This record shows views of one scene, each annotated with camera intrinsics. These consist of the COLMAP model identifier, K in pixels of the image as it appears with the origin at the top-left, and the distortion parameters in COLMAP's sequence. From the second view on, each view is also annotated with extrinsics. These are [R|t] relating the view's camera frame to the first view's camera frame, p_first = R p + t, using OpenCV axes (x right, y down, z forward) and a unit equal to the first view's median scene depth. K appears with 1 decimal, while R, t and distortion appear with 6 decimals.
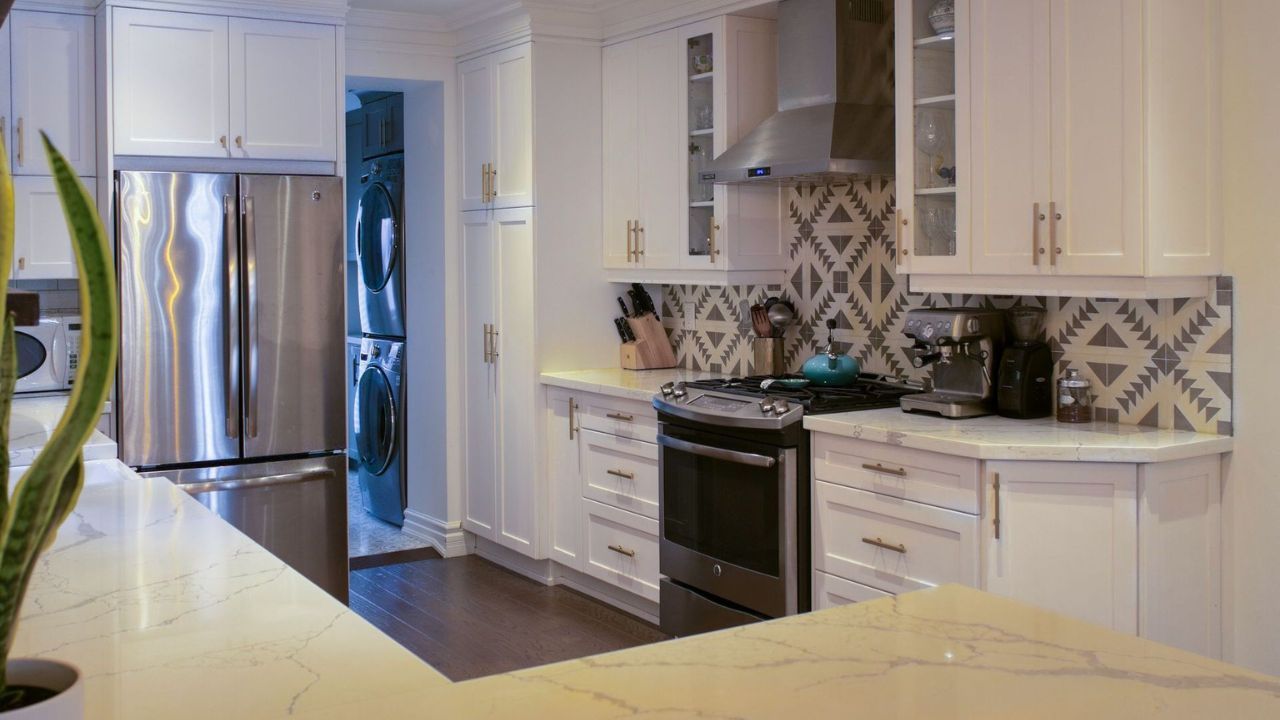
lens RADIAL K [[1281.7, 0, 639.8], [0, 1281.7, 358.6], [0, 0, 1]] dist [-0.006871, 0.000000]
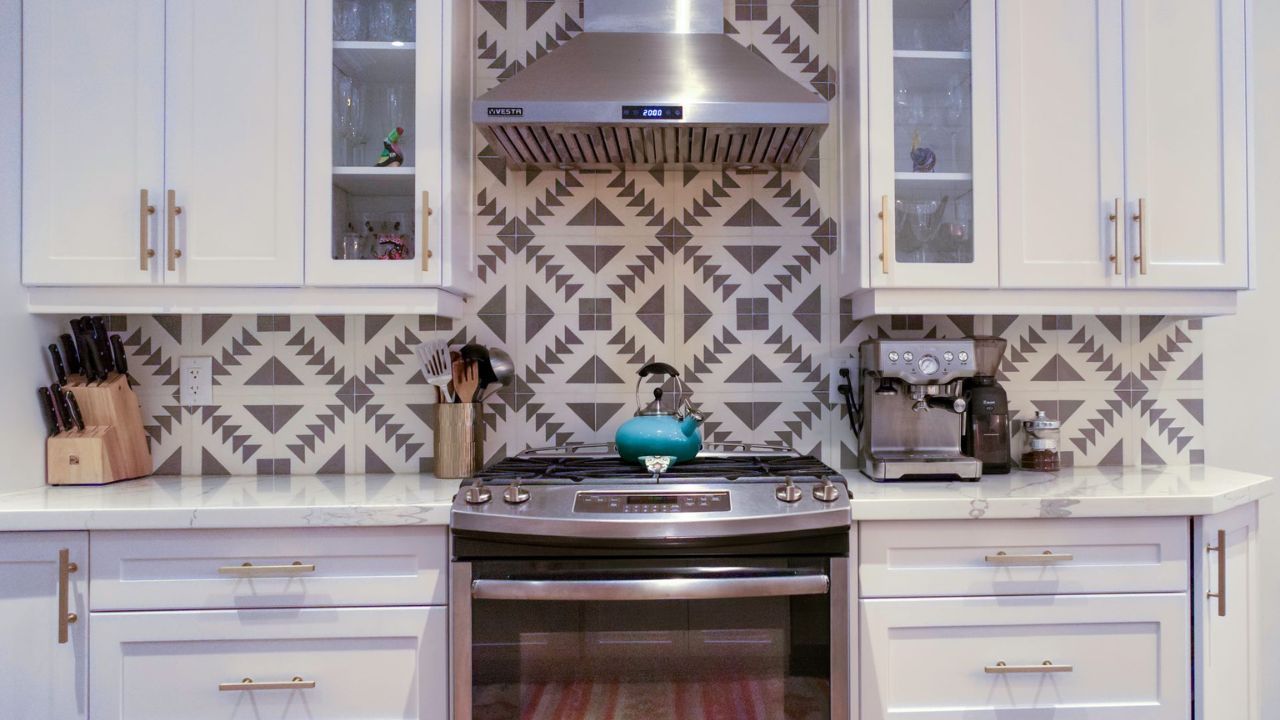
lens RADIAL K [[1050.7, 0, 641.2], [0, 1050.7, 392.6], [0, 0, 1]] dist [-0.020748, 0.003033]
pose [[0.482459, -0.004760, 0.875906, -0.320789], [0.071429, 0.996869, -0.033927, 0.002041], [-0.873001, 0.078933, 0.481288, 0.724598]]
